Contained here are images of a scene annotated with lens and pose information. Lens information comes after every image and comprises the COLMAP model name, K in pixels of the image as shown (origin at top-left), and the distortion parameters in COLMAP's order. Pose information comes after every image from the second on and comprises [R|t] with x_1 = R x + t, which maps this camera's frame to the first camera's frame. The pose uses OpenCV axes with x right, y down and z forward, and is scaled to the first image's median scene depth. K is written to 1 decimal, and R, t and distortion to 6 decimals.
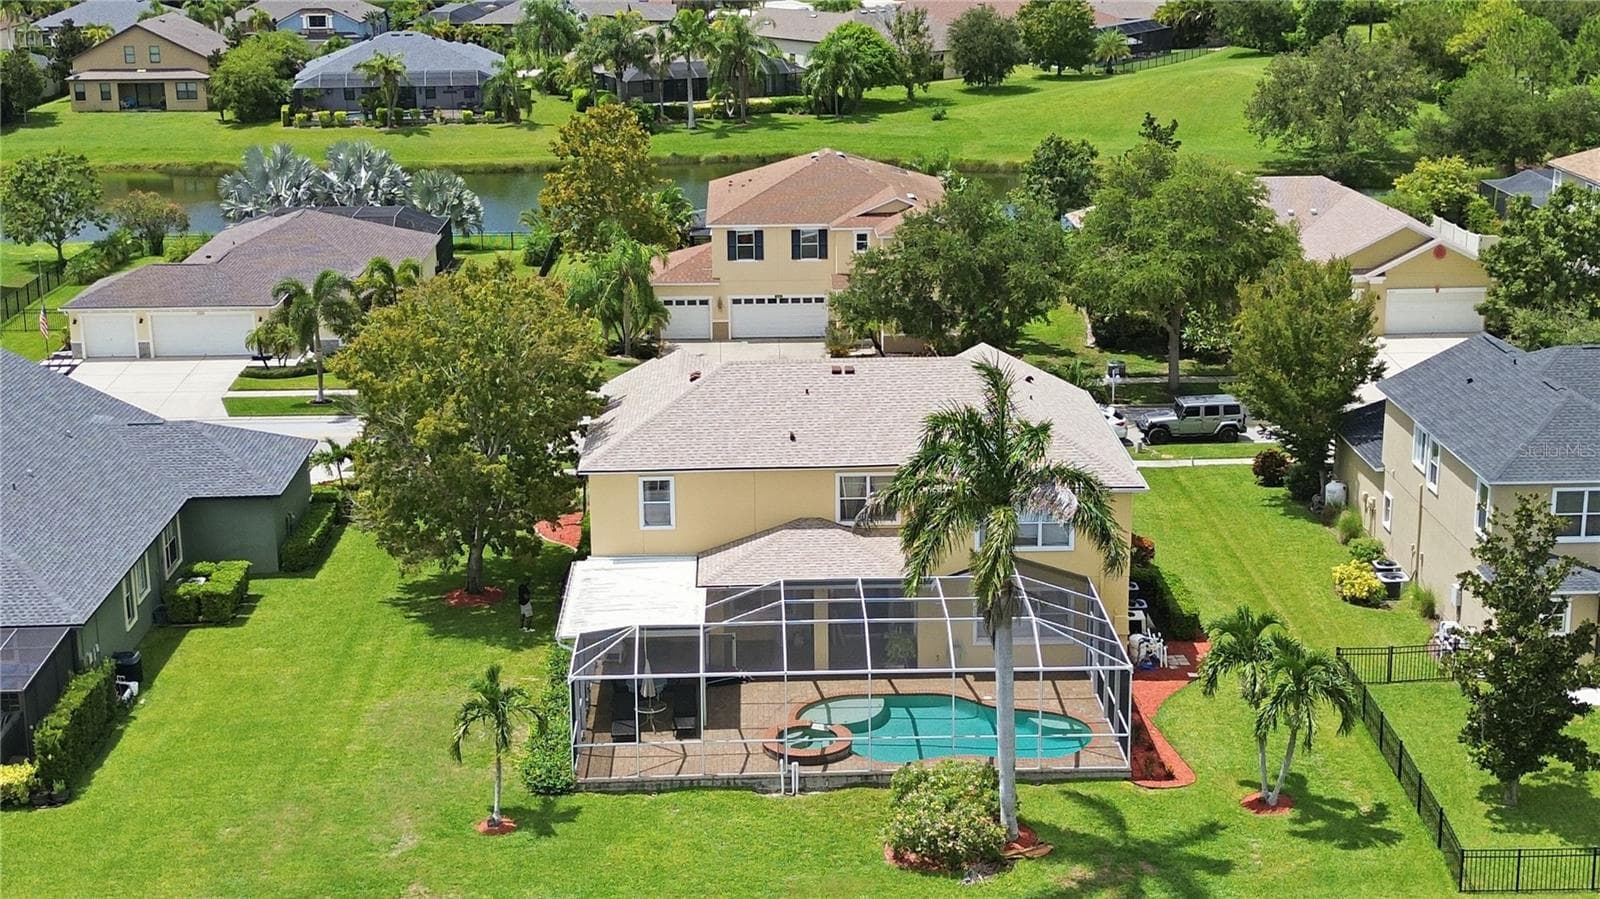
lens RADIAL K [[2416.5, 0, 800.0], [0, 2416.5, 449.5], [0, 0, 1]] dist [0.024387, 0.024629]
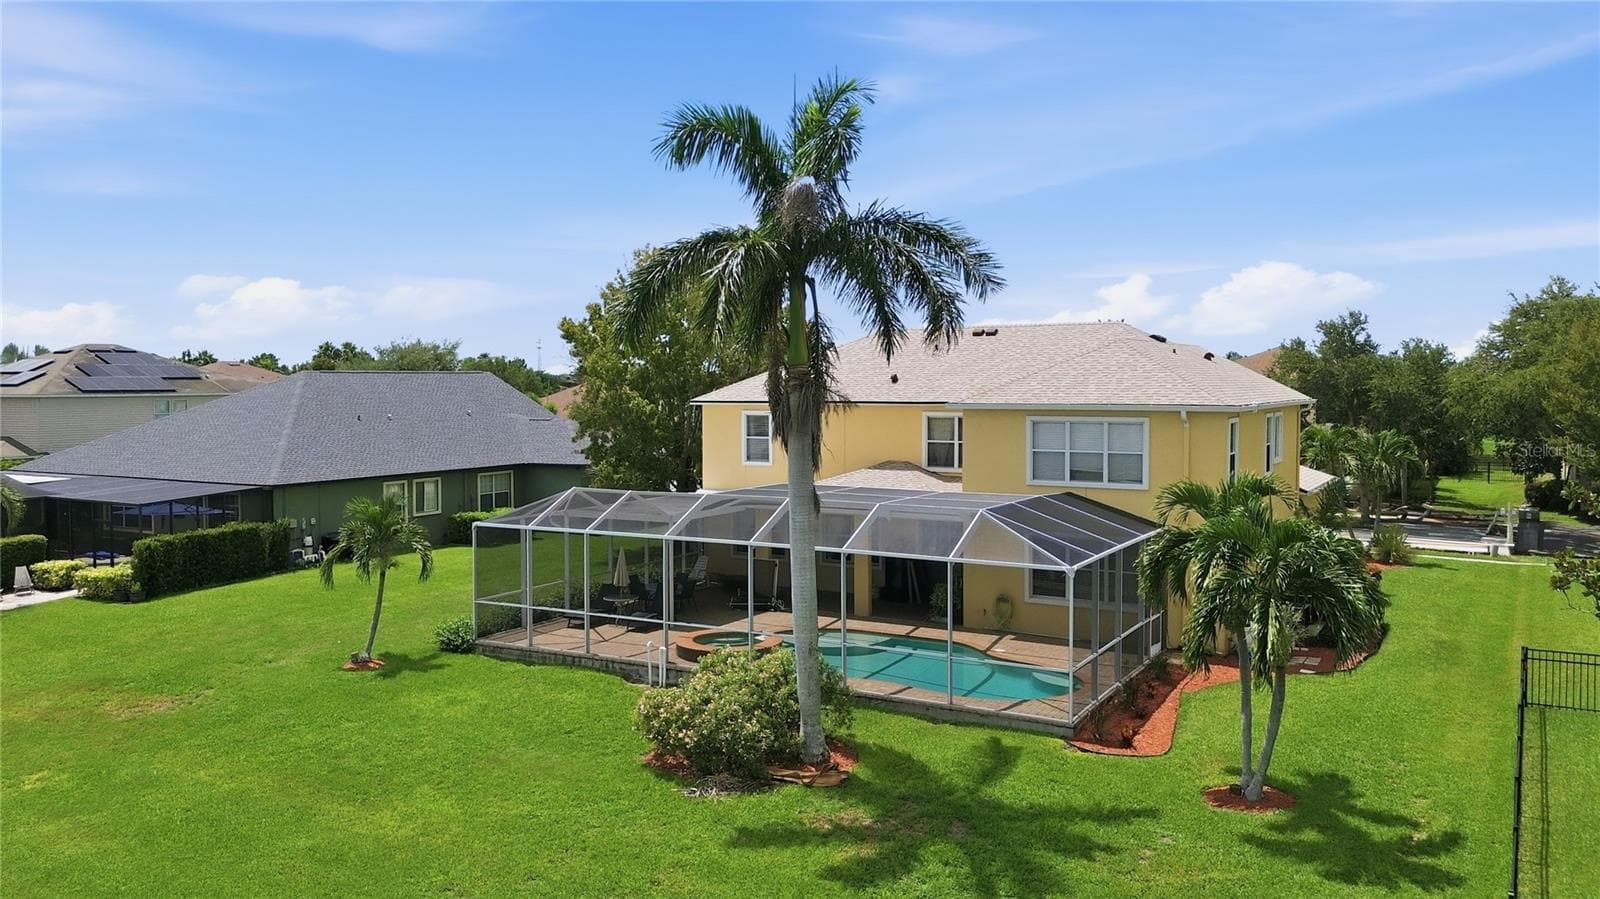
lens RADIAL K [[1251.2, 0, 800.0], [0, 1251.2, 449.5], [0, 0, 1]] dist [0.001911, -0.002528]
pose [[0.837424, 0.025318, -0.545967, 0.242318], [-0.155055, 0.968890, -0.192898, 0.126196], [0.524099, 0.246192, 0.815297, 0.599957]]
